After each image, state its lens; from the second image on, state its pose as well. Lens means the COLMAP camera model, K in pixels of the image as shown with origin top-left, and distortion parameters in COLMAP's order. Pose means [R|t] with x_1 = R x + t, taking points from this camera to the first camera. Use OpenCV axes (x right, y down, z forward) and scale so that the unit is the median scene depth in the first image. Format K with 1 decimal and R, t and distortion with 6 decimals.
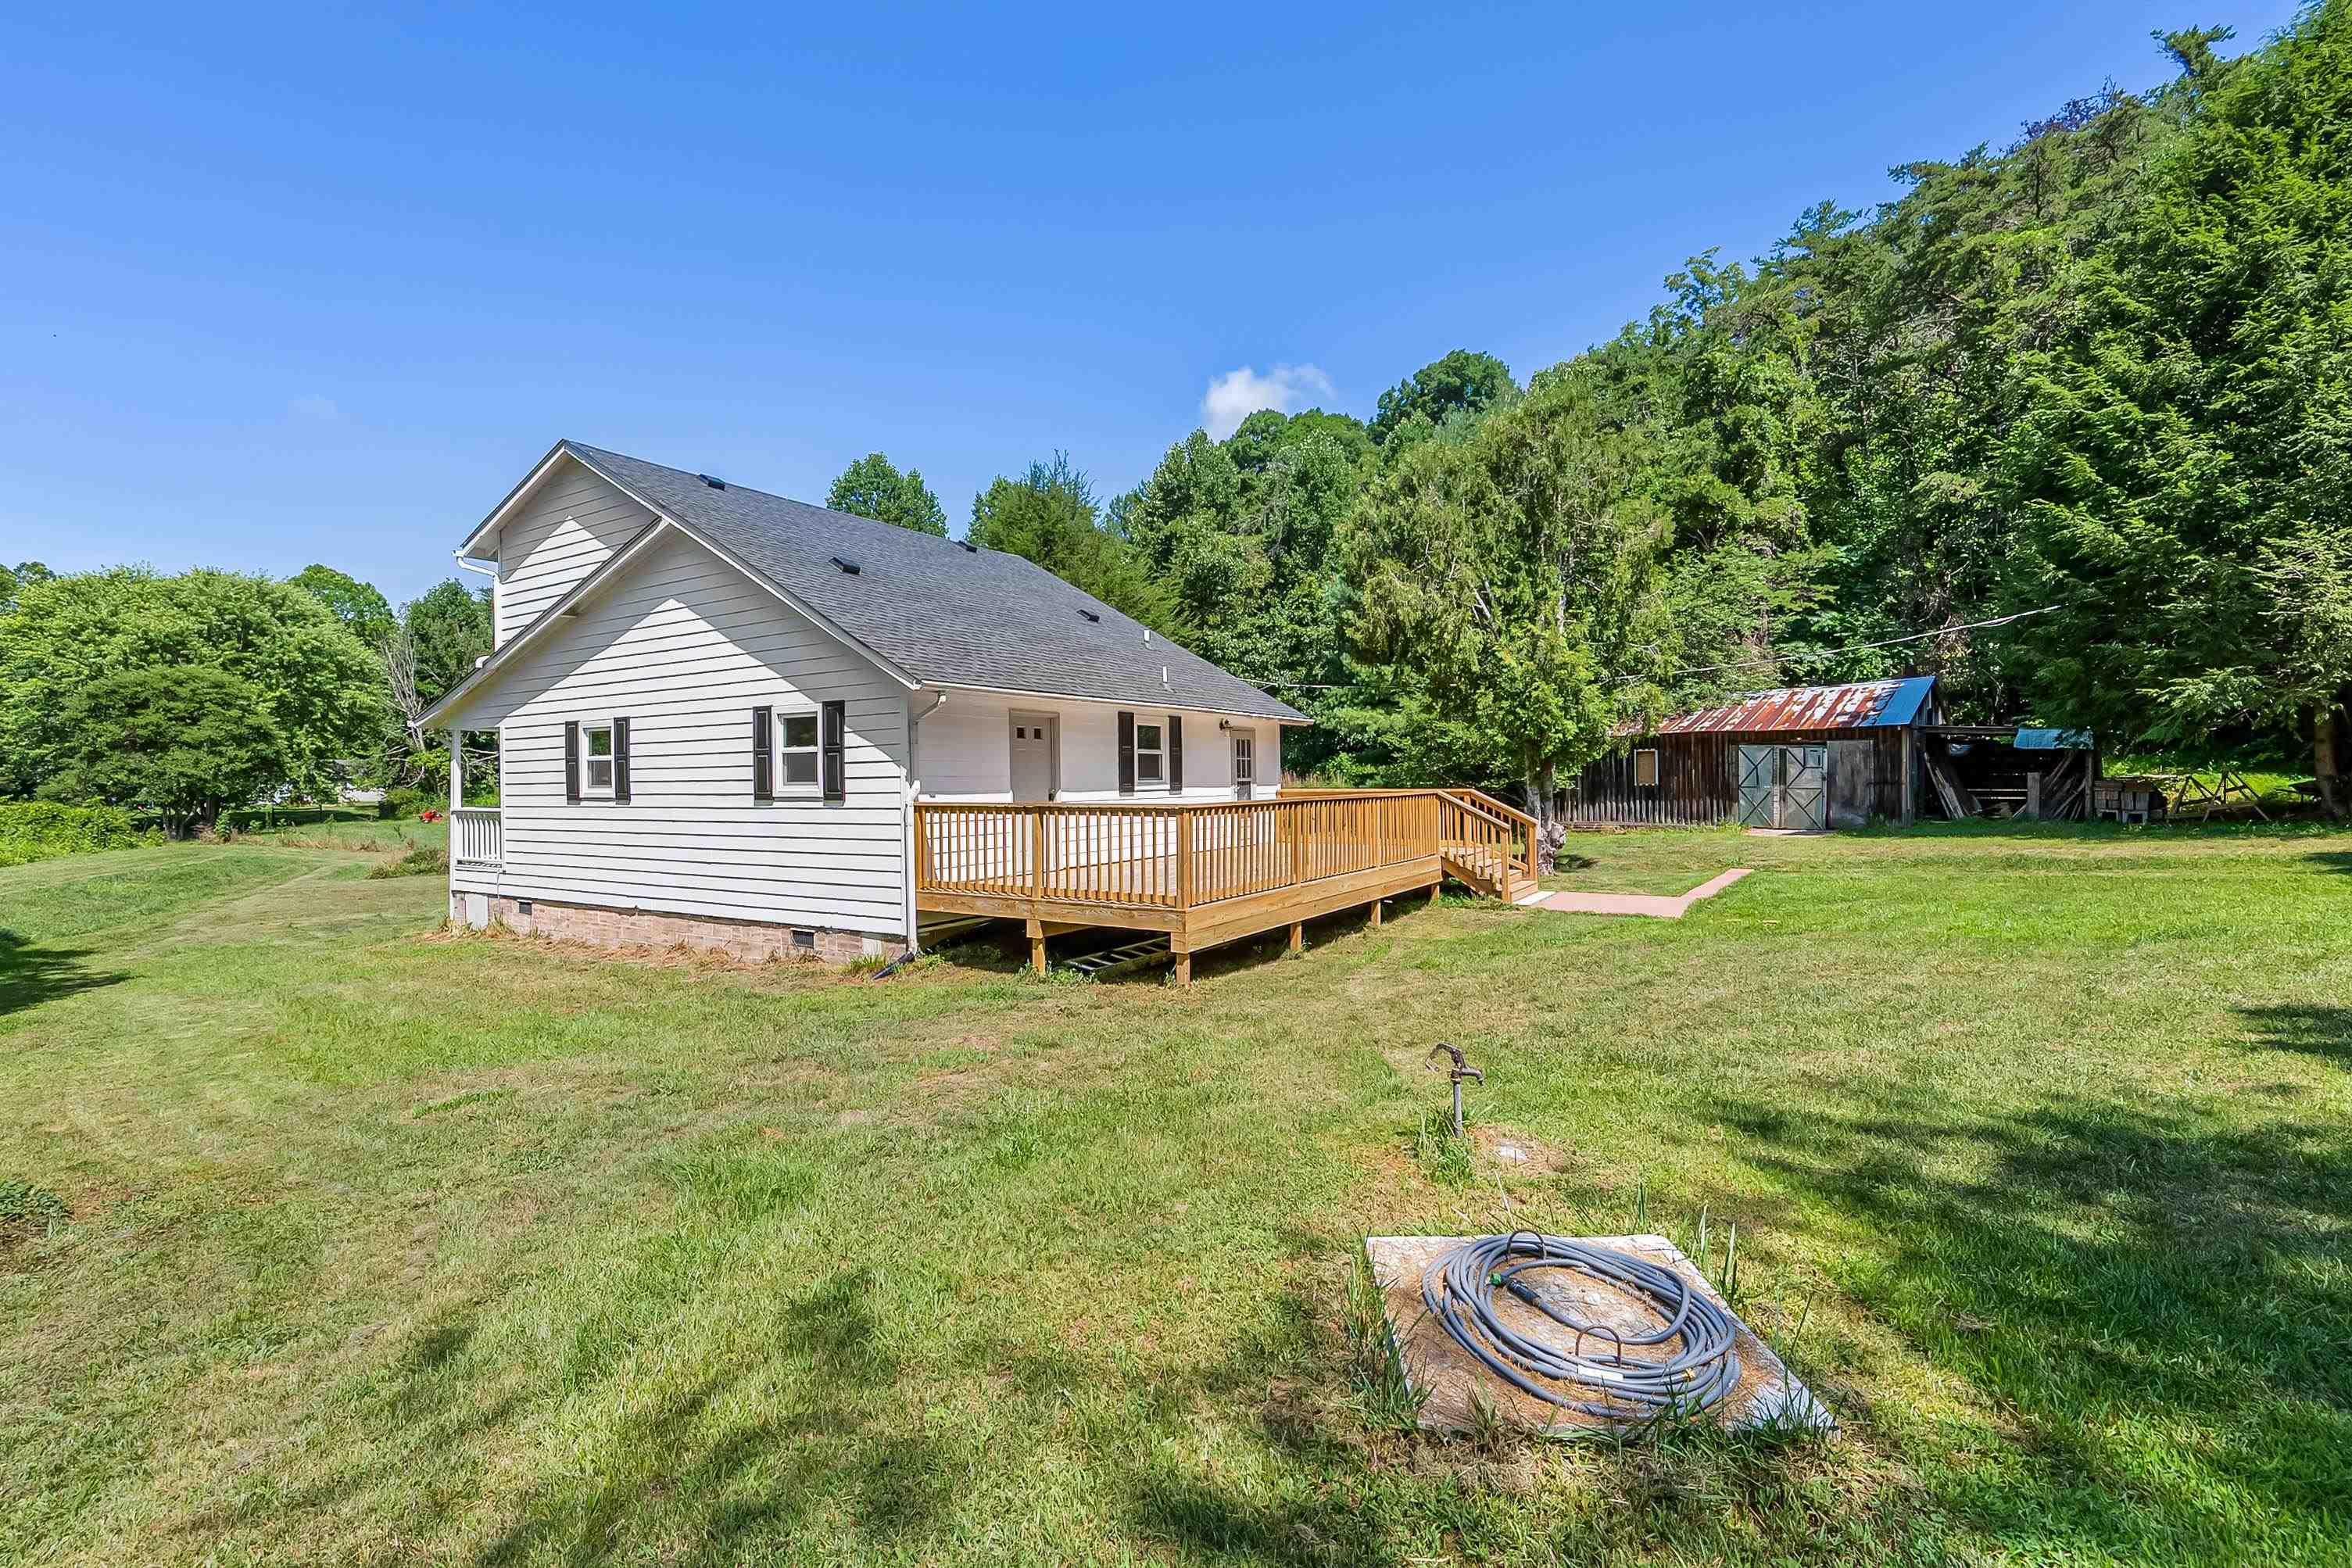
lens RADIAL K [[1040.0, 0, 1169.3], [0, 1040.0, 778.1], [0, 0, 1]] dist [-0.000514, 0.000160]
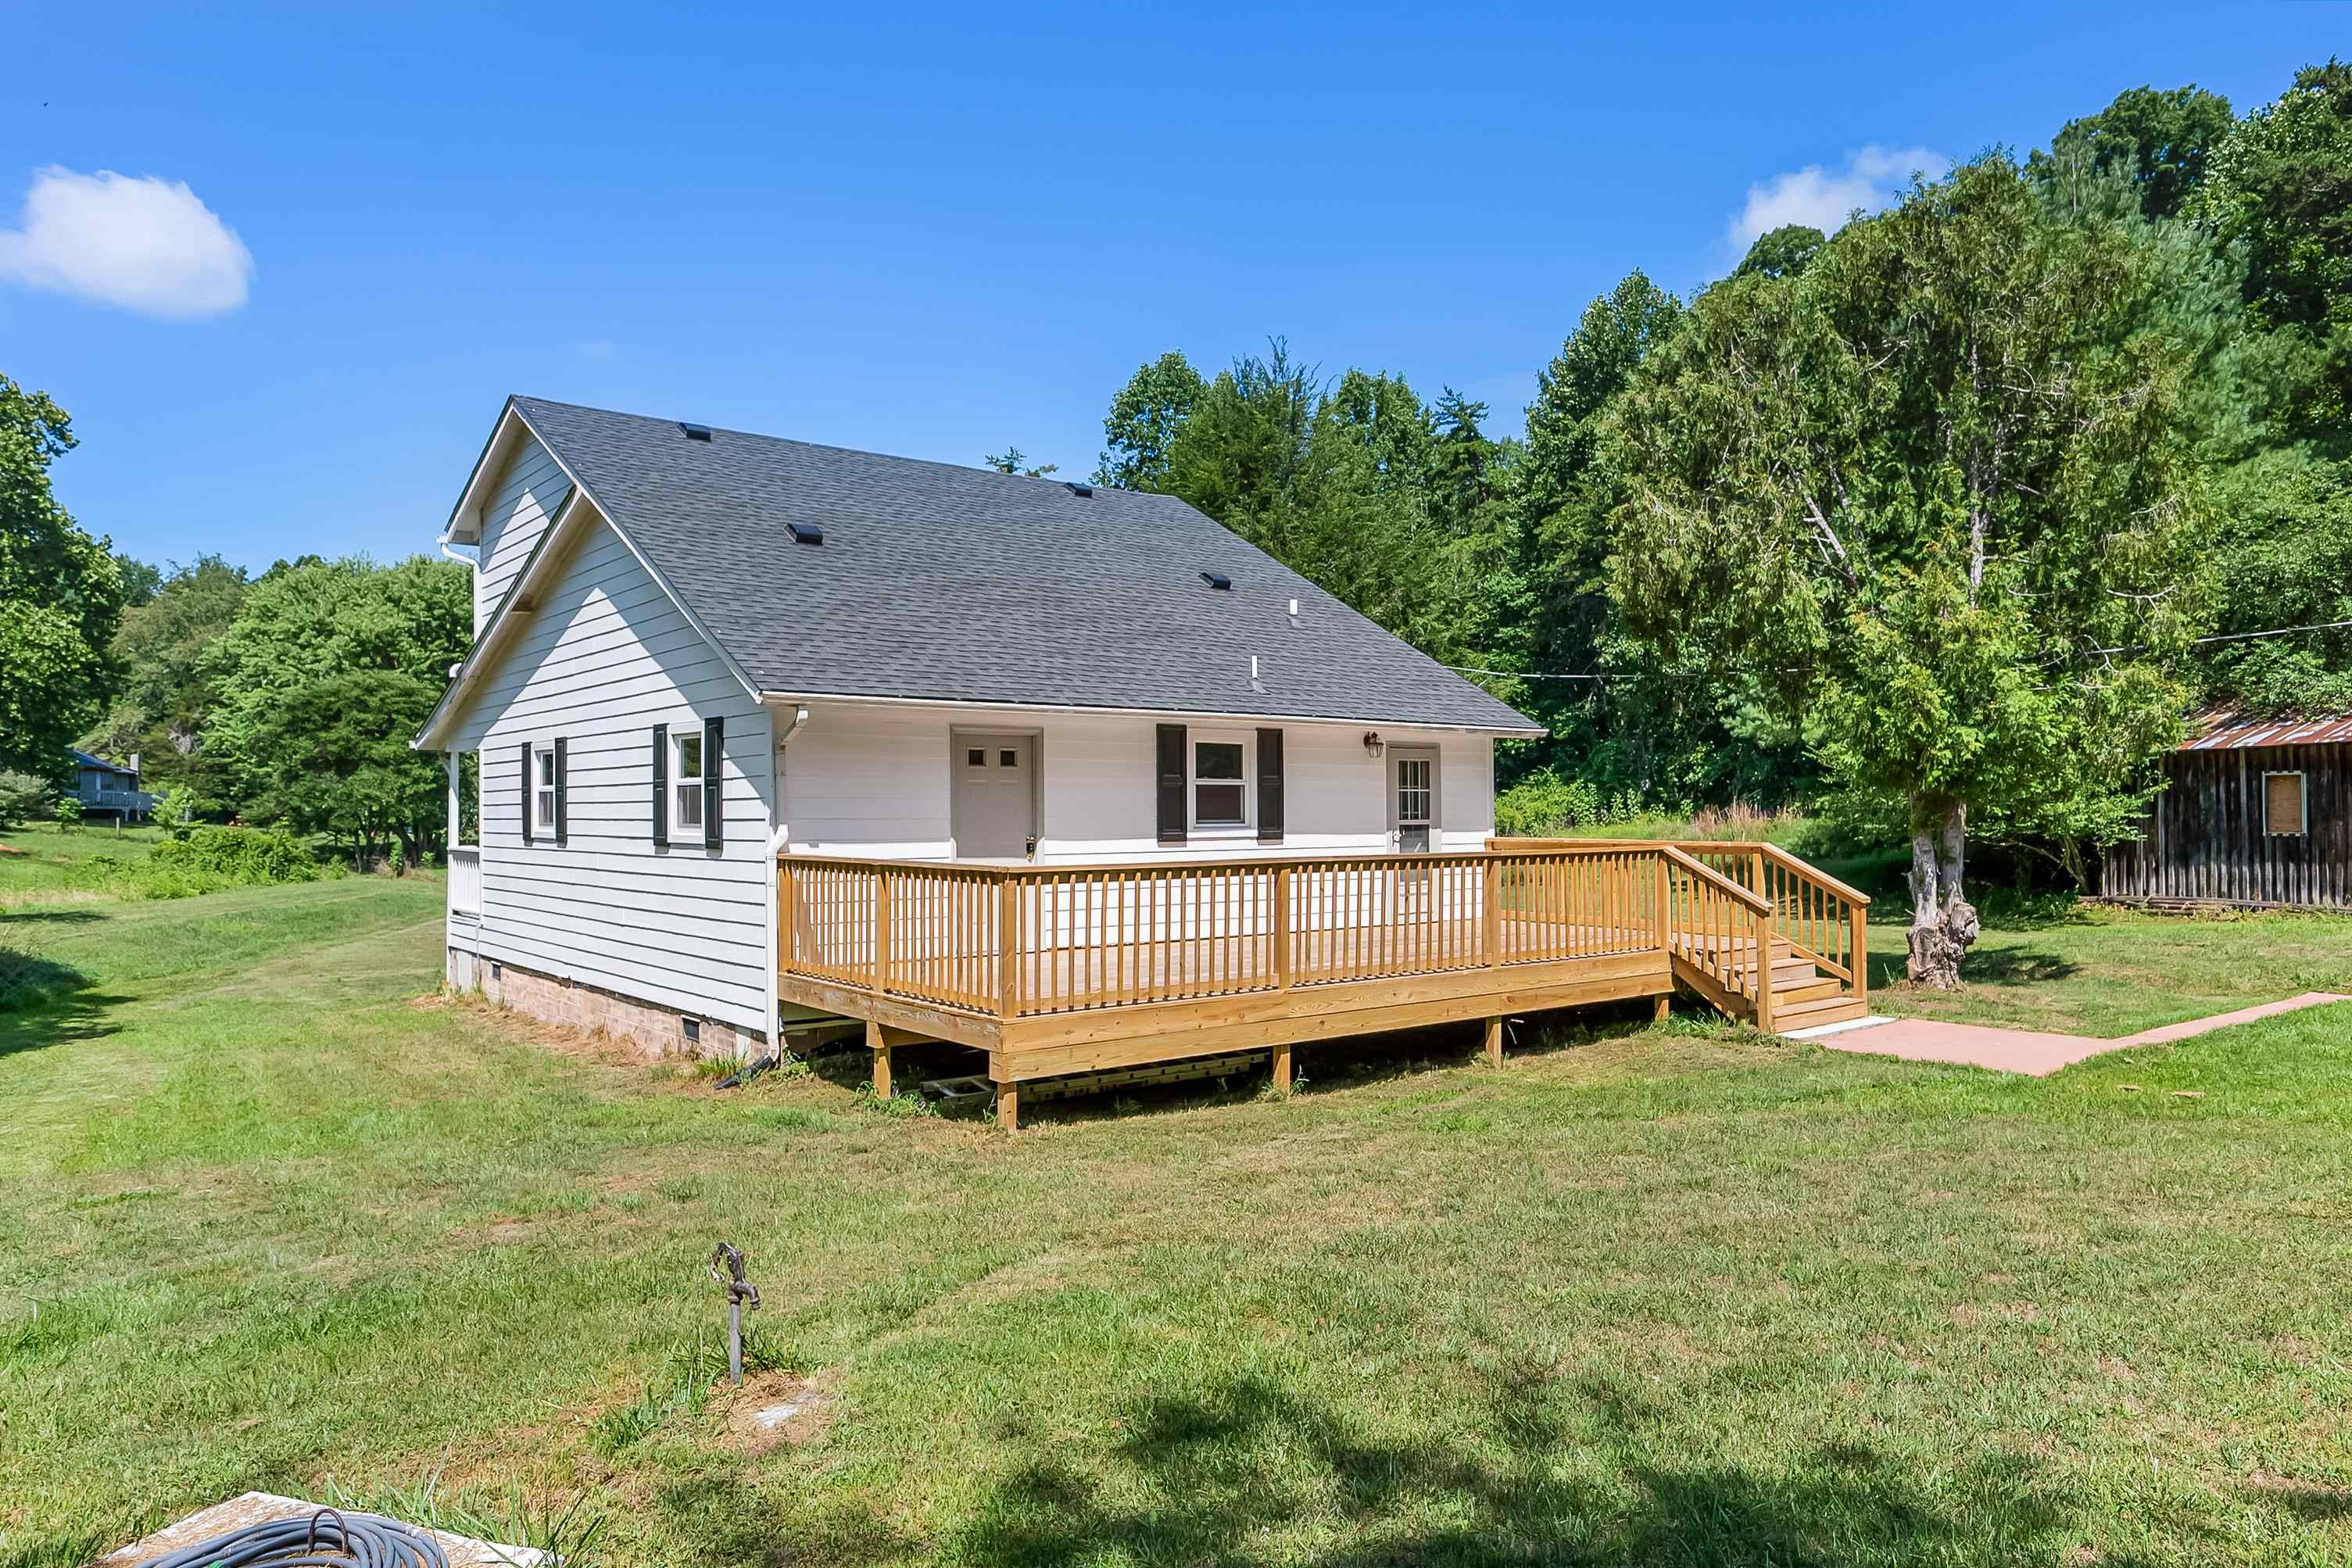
lens RADIAL K [[1525.1, 0, 1176.0], [0, 1525.1, 784.0], [0, 0, 1]] dist [-0.003130, 0.002233]
pose [[0.946412, 0.002935, -0.322950, 0.180572], [-0.007062, 0.999908, -0.011607, -0.007769], [0.322886, 0.013265, 0.946345, 0.029447]]
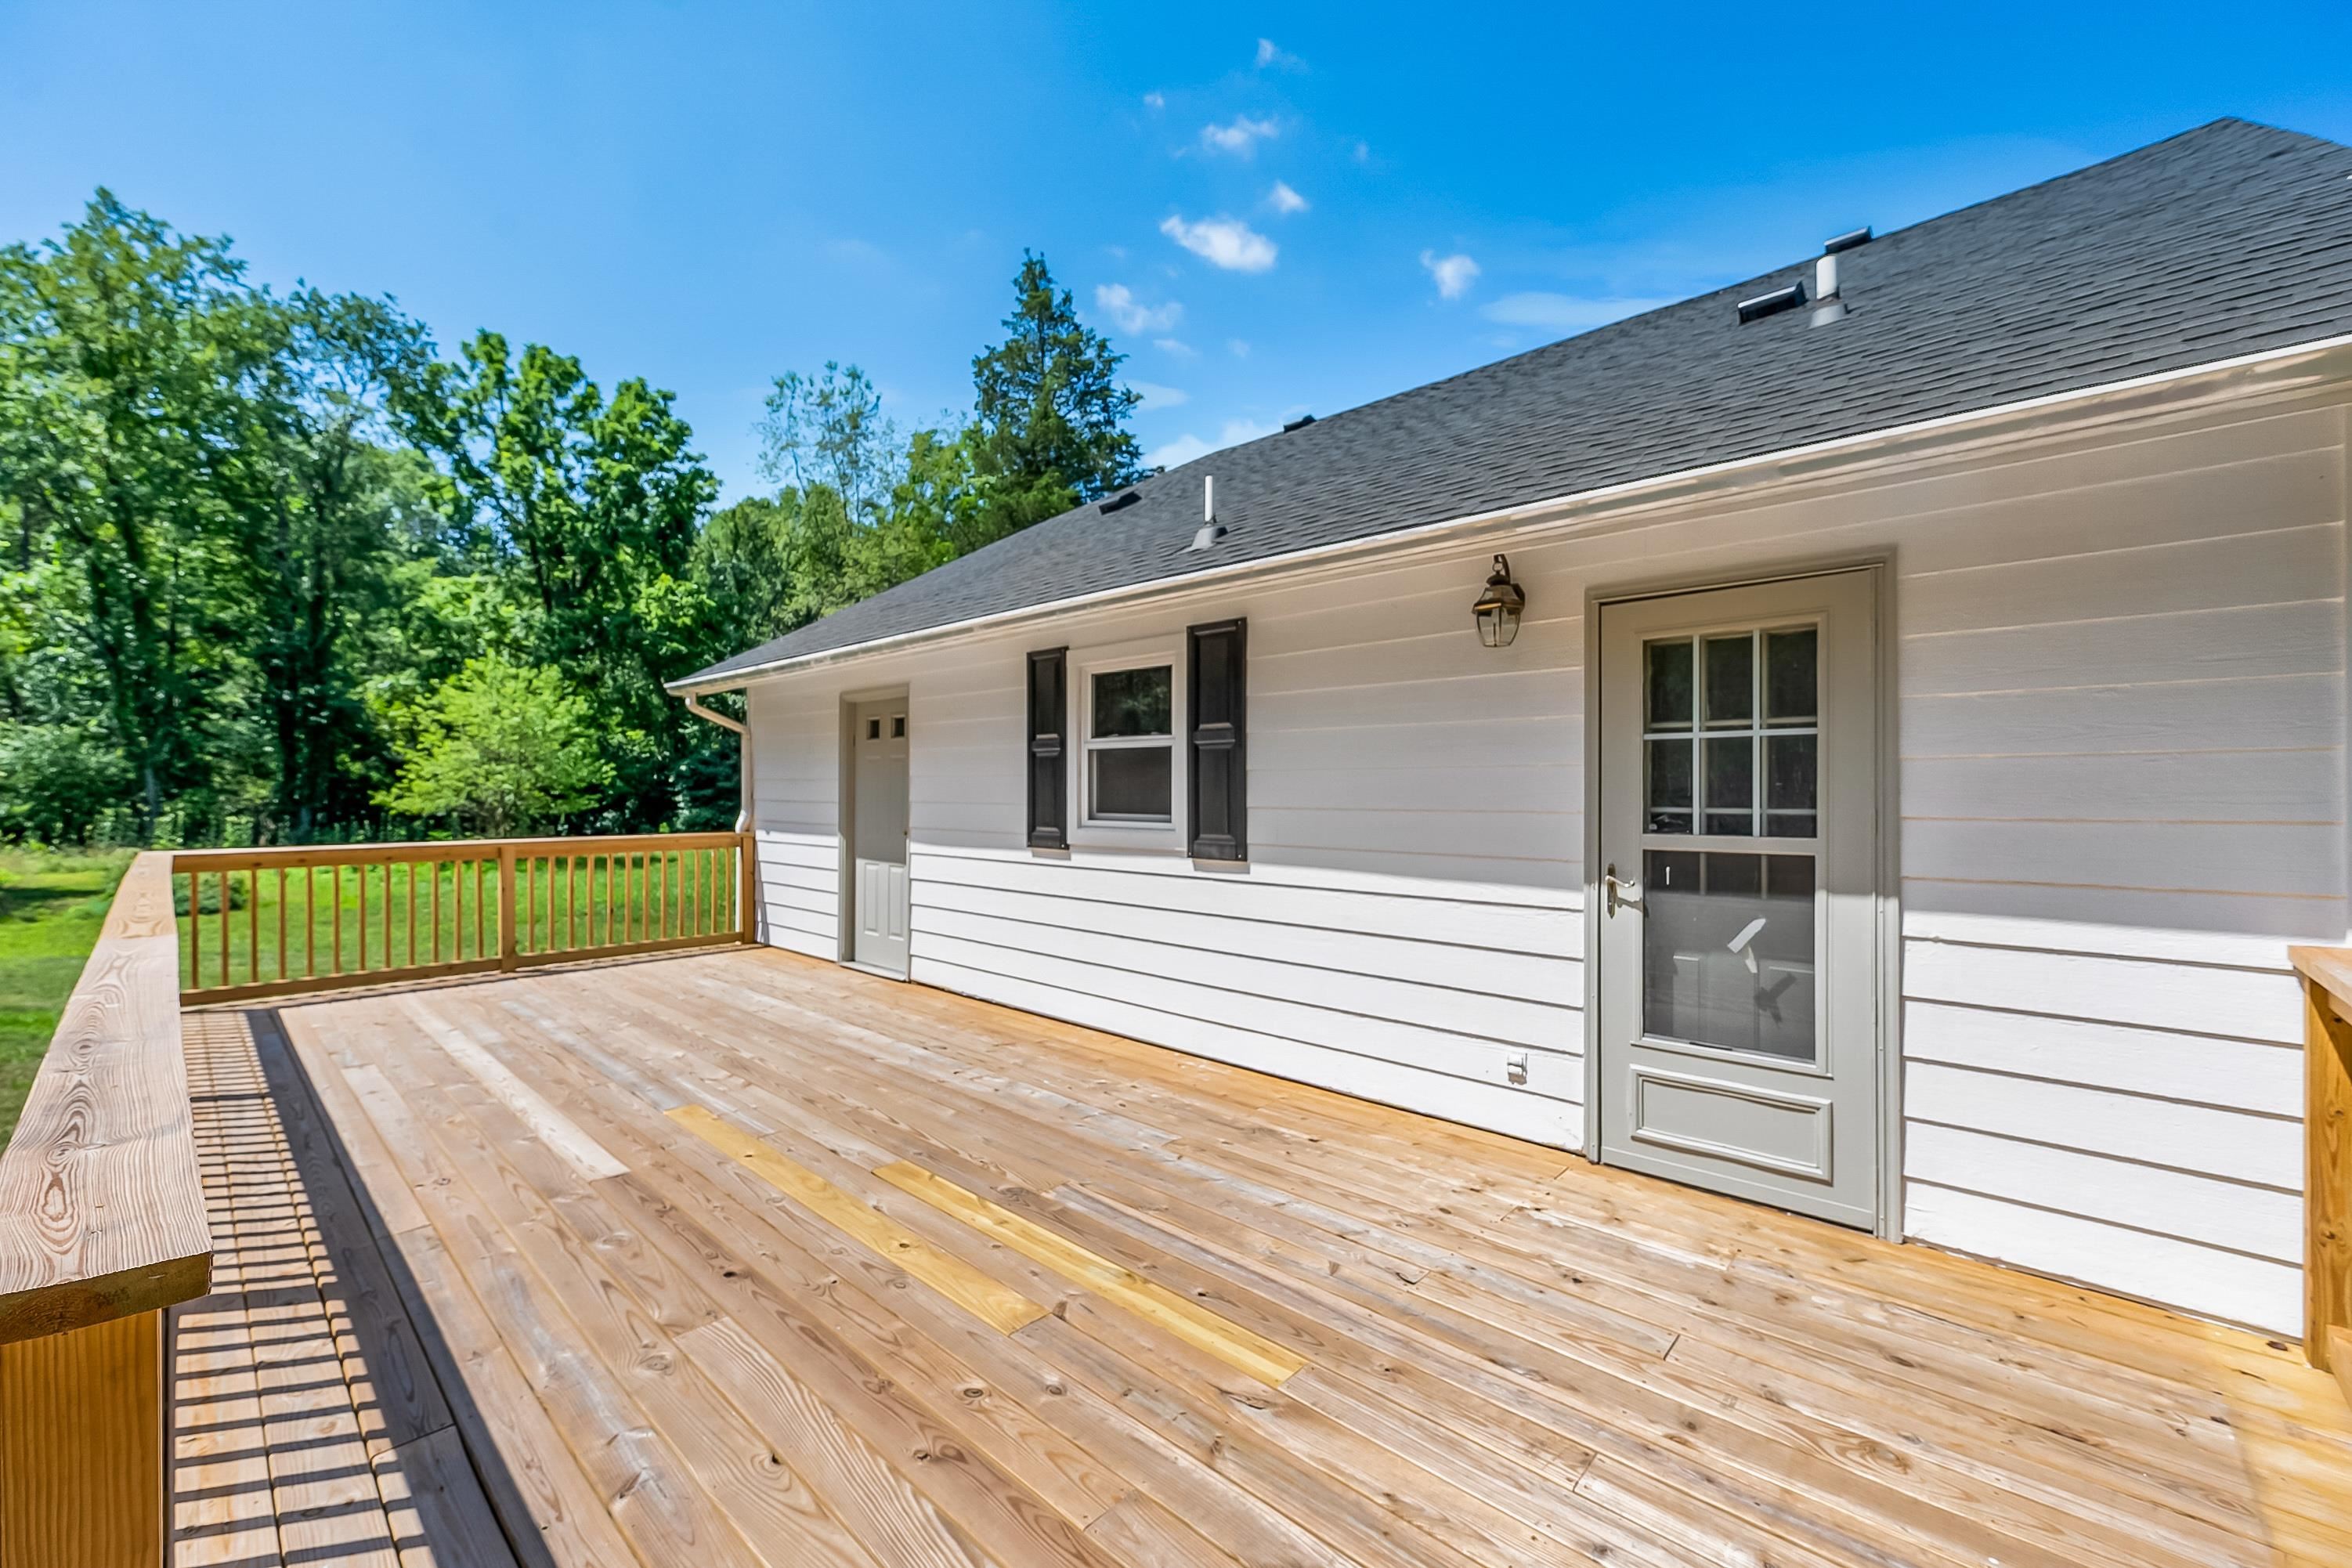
lens RADIAL K [[935.7, 0, 1178.6], [0, 935.7, 792.2], [0, 0, 1]] dist [0.006729, 0.000201]
pose [[-0.172840, 0.015308, -0.984831, 0.193747], [0.003946, 0.999882, 0.014849, -0.008310], [0.984942, -0.001319, -0.172880, 0.699576]]
